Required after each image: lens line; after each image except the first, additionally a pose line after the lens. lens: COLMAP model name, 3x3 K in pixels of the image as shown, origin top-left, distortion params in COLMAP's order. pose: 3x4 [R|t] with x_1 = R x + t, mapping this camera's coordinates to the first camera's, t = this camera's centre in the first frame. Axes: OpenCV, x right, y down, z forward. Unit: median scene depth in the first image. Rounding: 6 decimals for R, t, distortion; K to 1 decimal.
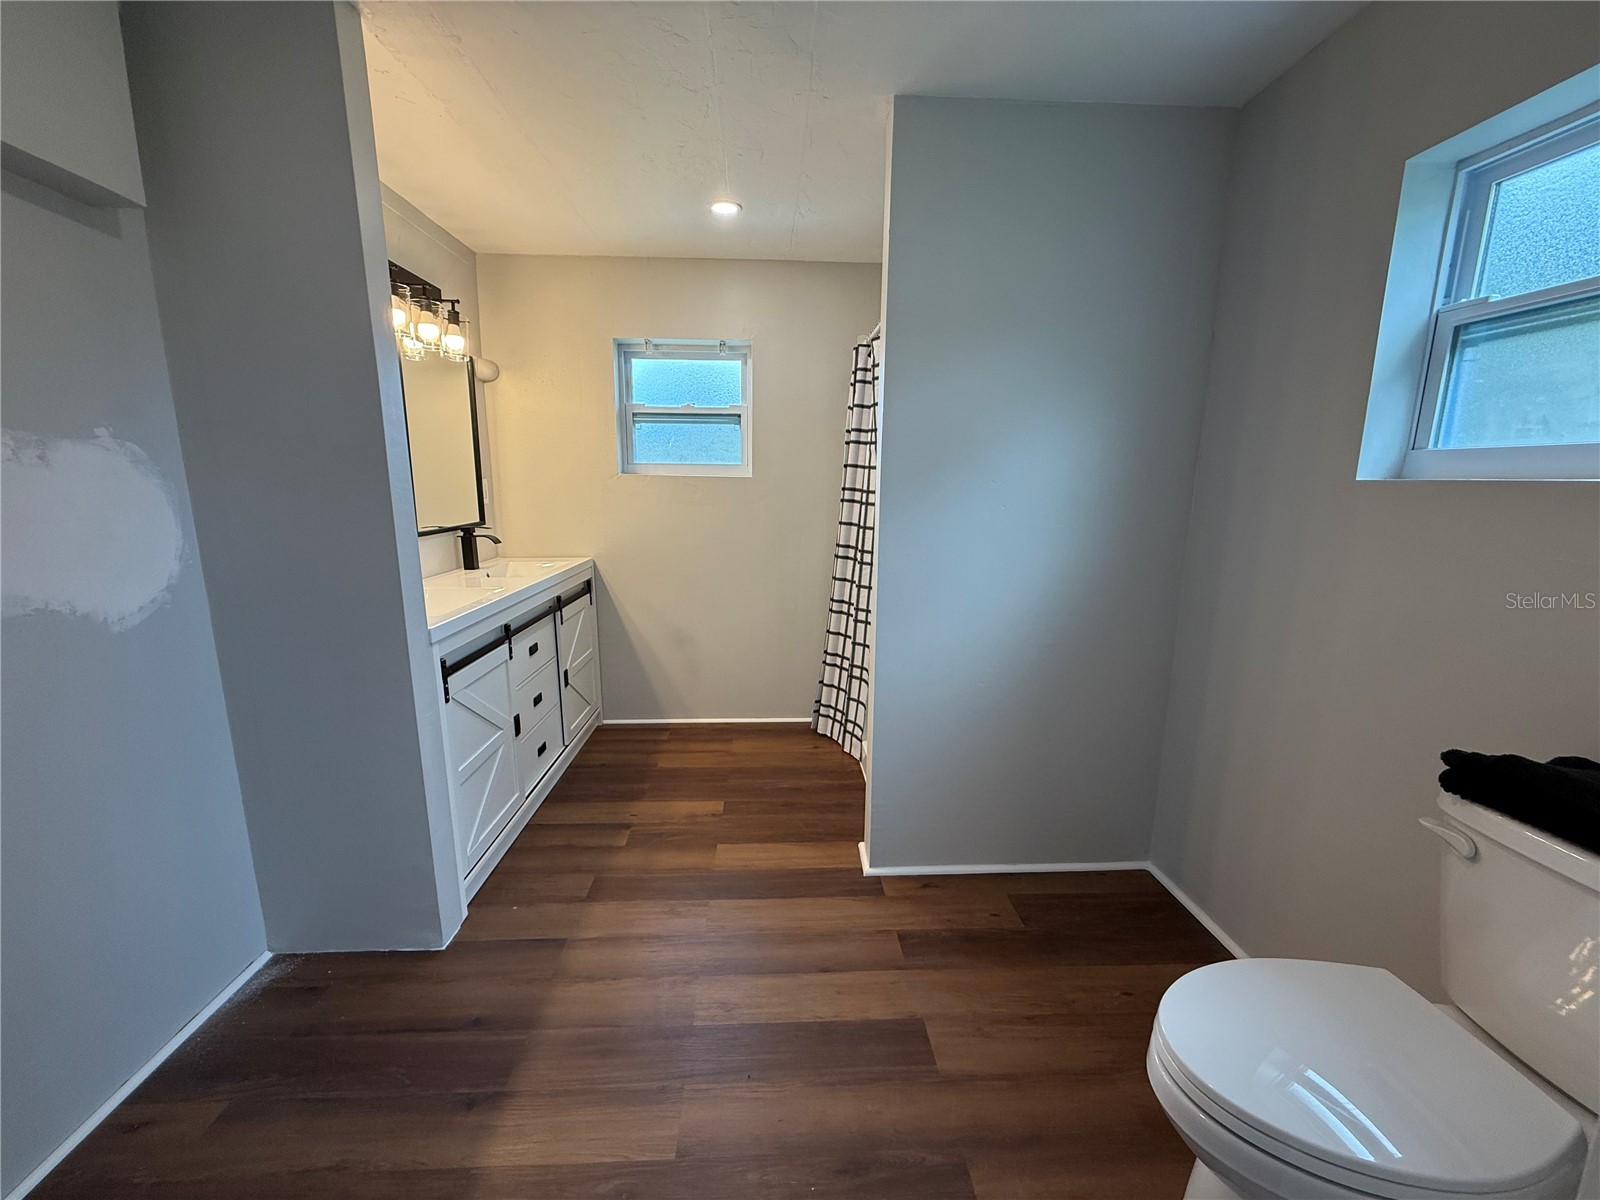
lens RADIAL K [[637.5, 0, 796.9], [0, 637.5, 602.6], [0, 0, 1]] dist [-0.001043, 0.000699]
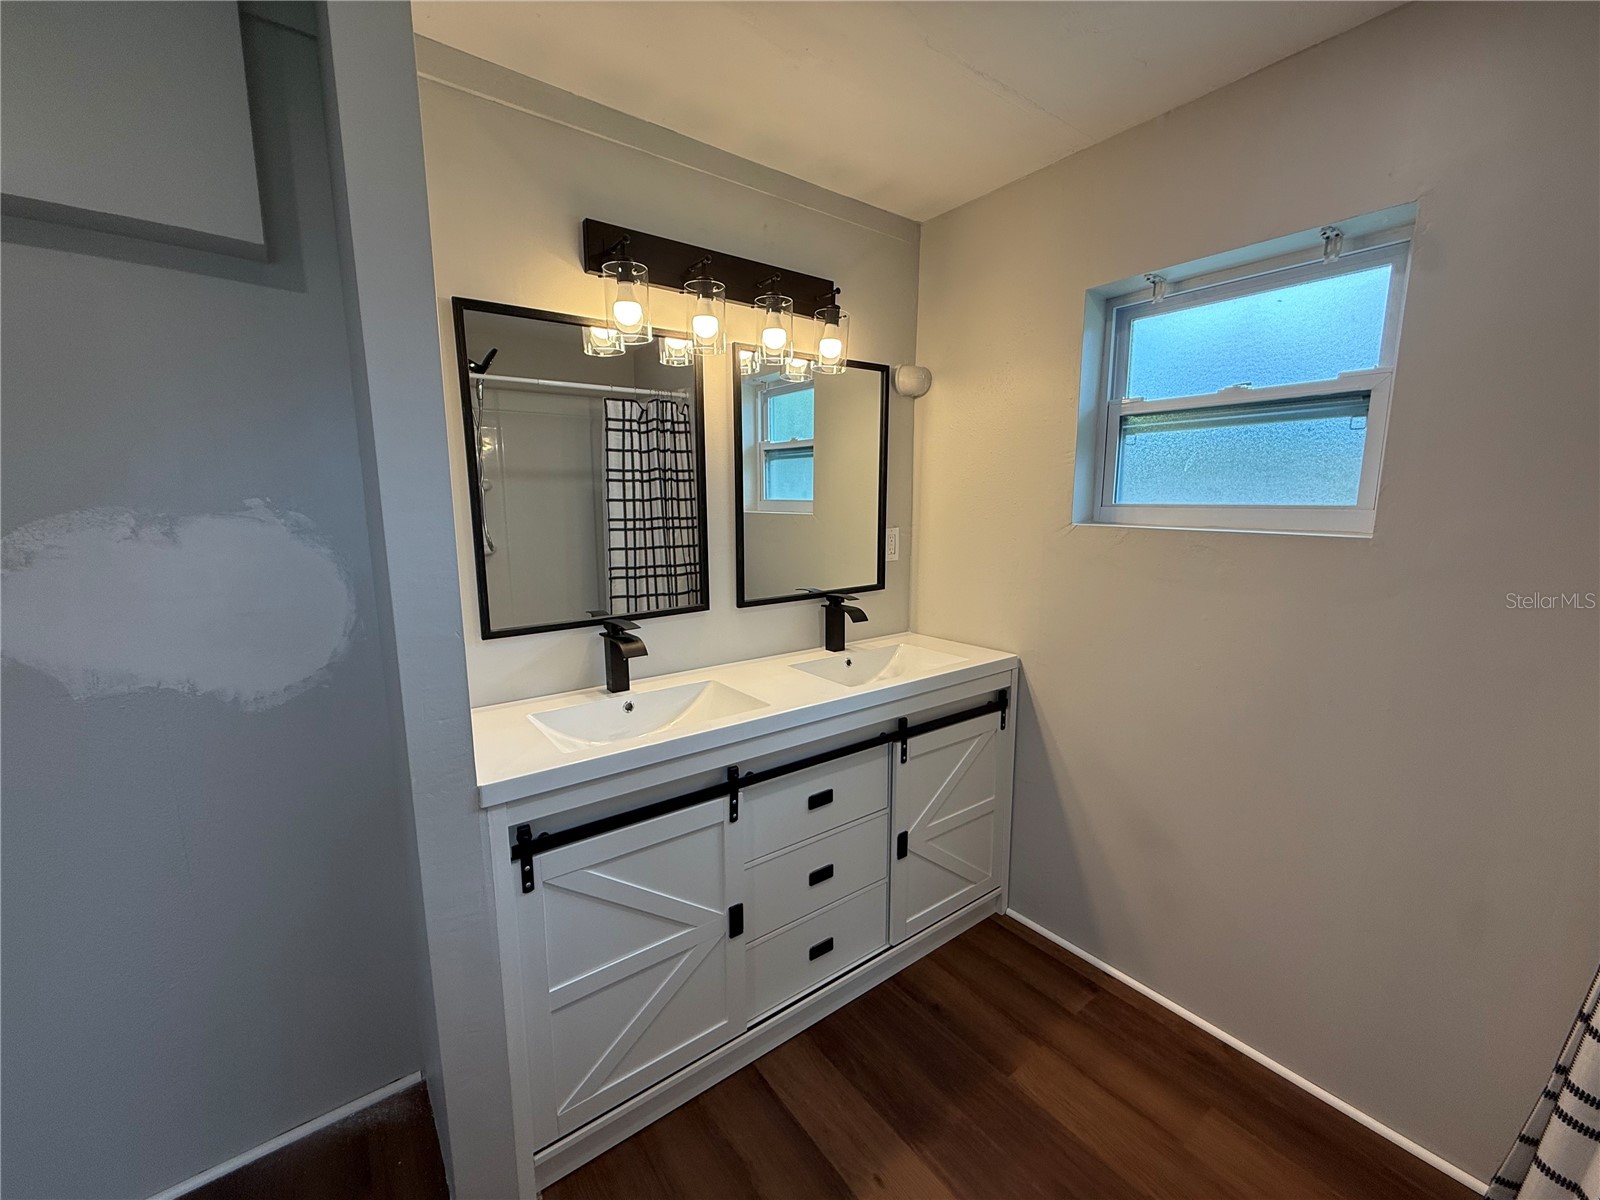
lens RADIAL K [[637.5, 0, 802.4], [0, 637.5, 599.1], [0, 0, 1]] dist [-0.001043, 0.000699]
pose [[0.568316, 0.118623, -0.814215, 0.066125], [-0.150389, 0.987859, 0.038951, -0.126891], [0.808950, 0.100313, 0.579256, 0.498973]]
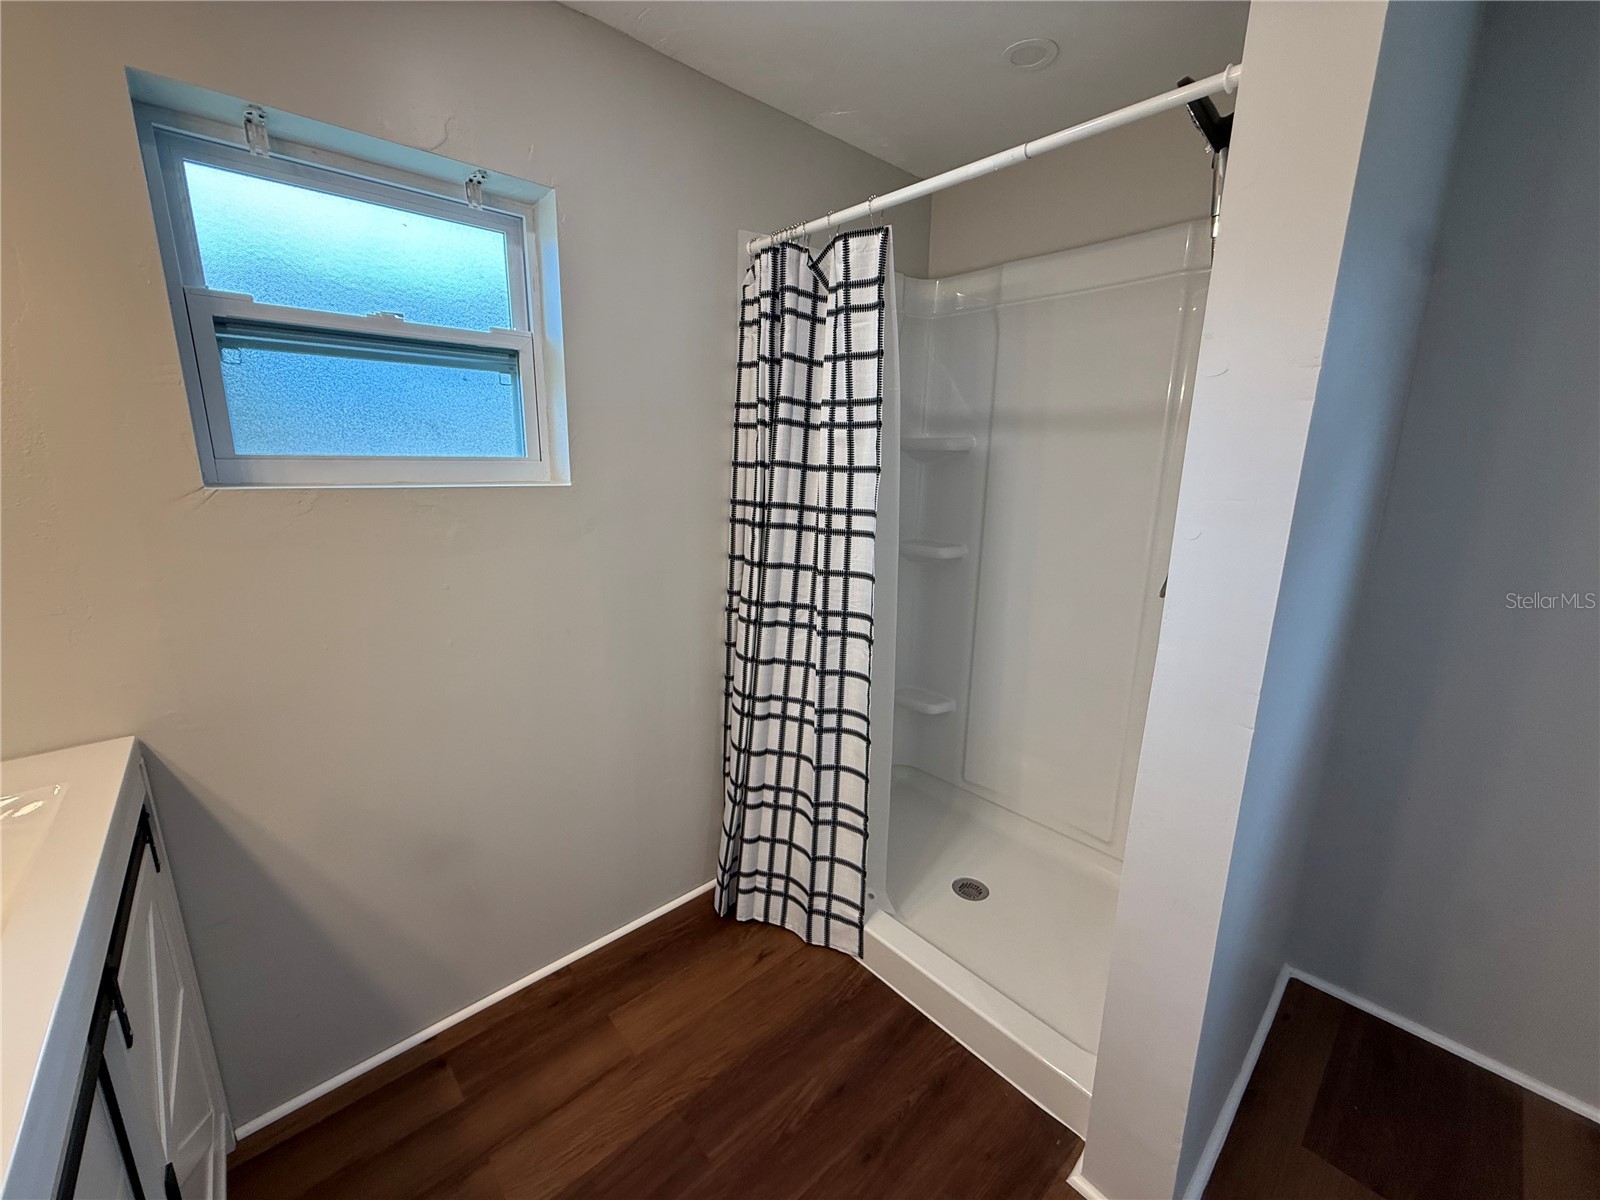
lens RADIAL K [[637.5, 0, 799.0], [0, 637.5, 598.3], [0, 0, 1]] dist [-0.001043, 0.000699]
pose [[0.772249, -0.137581, 0.620244, -0.267812], [0.116727, 0.990377, 0.074349, -0.137108], [-0.624504, 0.014984, 0.780877, 0.552571]]
